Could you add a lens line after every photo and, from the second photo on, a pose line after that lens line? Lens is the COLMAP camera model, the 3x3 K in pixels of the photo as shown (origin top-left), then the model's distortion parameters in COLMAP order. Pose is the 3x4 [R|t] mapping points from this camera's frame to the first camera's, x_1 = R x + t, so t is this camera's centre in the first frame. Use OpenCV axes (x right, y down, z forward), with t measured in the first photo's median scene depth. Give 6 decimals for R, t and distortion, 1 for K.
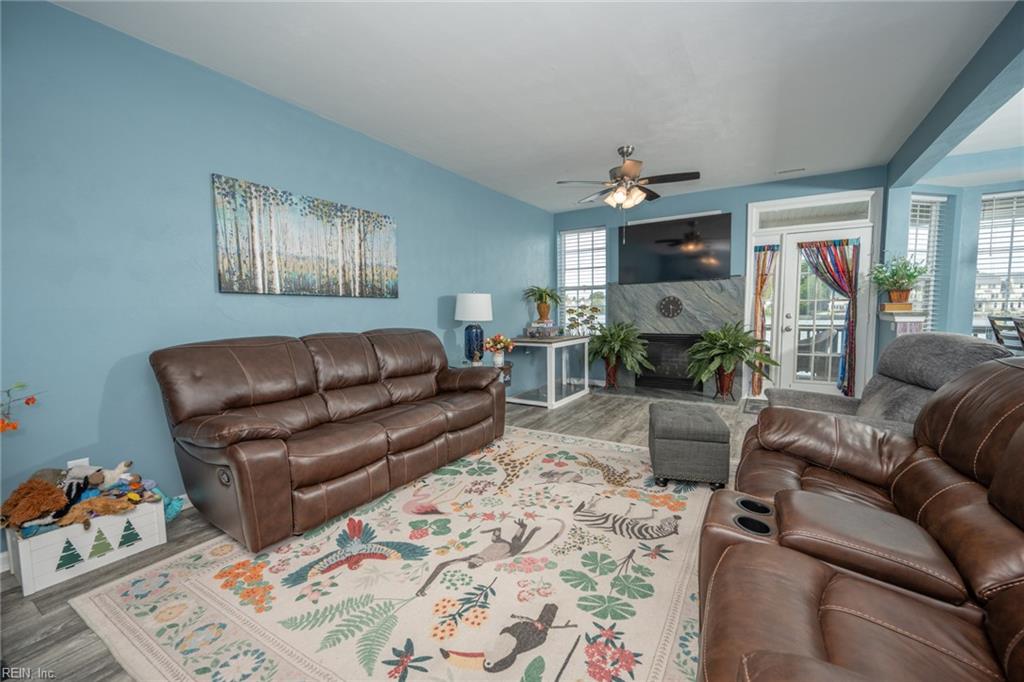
lens RADIAL K [[417.6, 0, 517.4], [0, 417.6, 344.9], [0, 0, 1]] dist [0.001137, 0.000042]
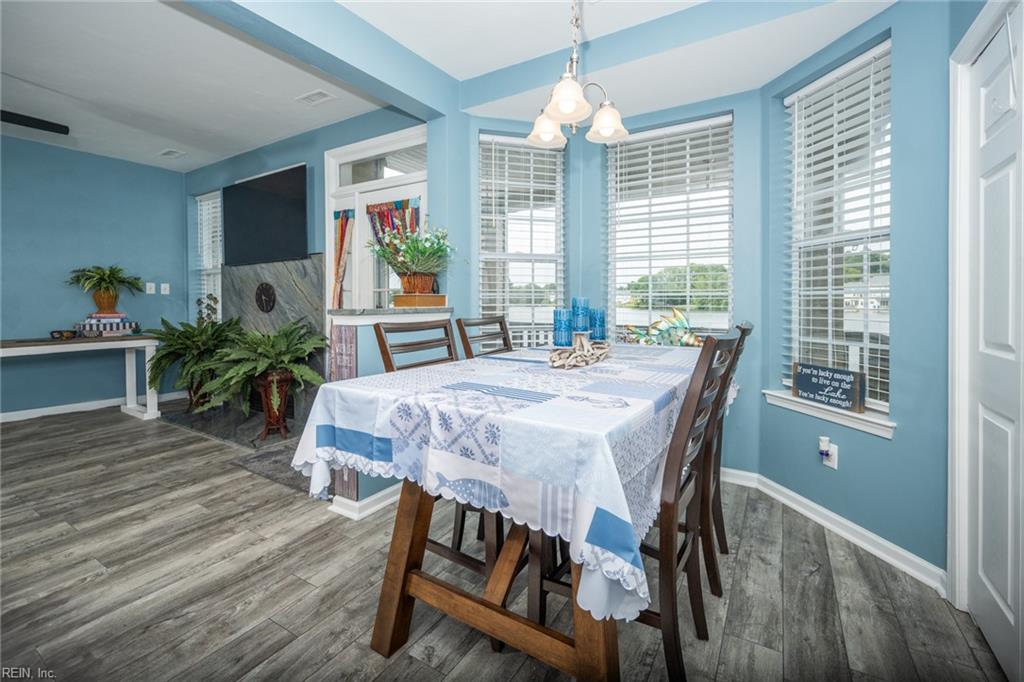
lens RADIAL K [[436.7, 0, 529.6], [0, 436.7, 306.5], [0, 0, 1]] dist [-0.000363, -0.000222]
pose [[0.999910, 0.013046, 0.003198, 1.461053], [-0.012780, 0.997292, -0.072422, -0.049388], [-0.004134, 0.072374, 0.997369, 0.464169]]
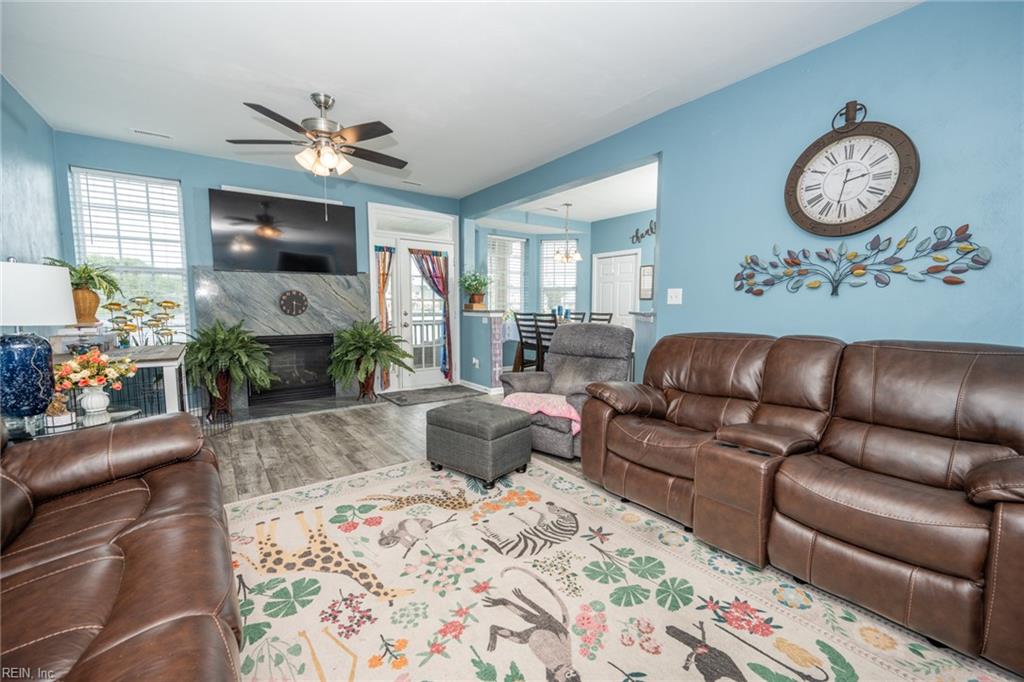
lens RADIAL K [[417.6, 0, 517.4], [0, 417.6, 344.9], [0, 0, 1]] dist [0.001137, 0.000042]
pose [[0.380996, -0.073670, 0.921637, -0.432336], [0.069092, 0.996302, 0.051076, -0.033691], [-0.921992, 0.044218, 0.384677, 0.476556]]
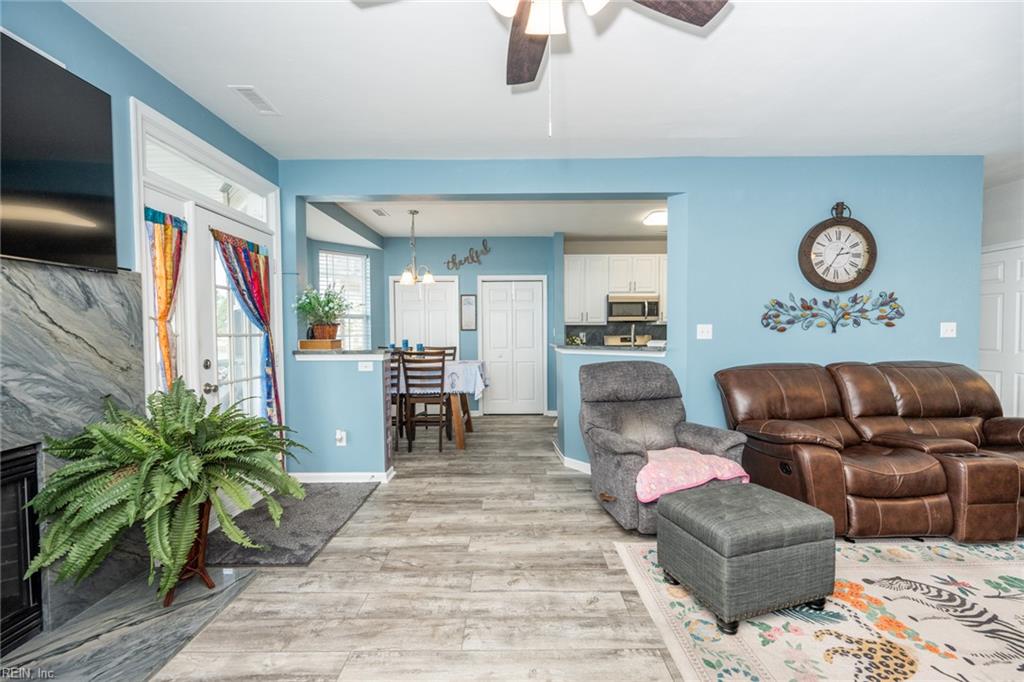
lens RADIAL K [[402.3, 0, 515.9], [0, 402.3, 342.6], [0, 0, 1]] dist [0.000583, 0.000276]
pose [[-0.517838, -0.008260, 0.855439, 0.031834], [0.083238, 0.994722, 0.059993, -0.149761], [-0.851419, 0.102272, -0.514418, 1.477990]]
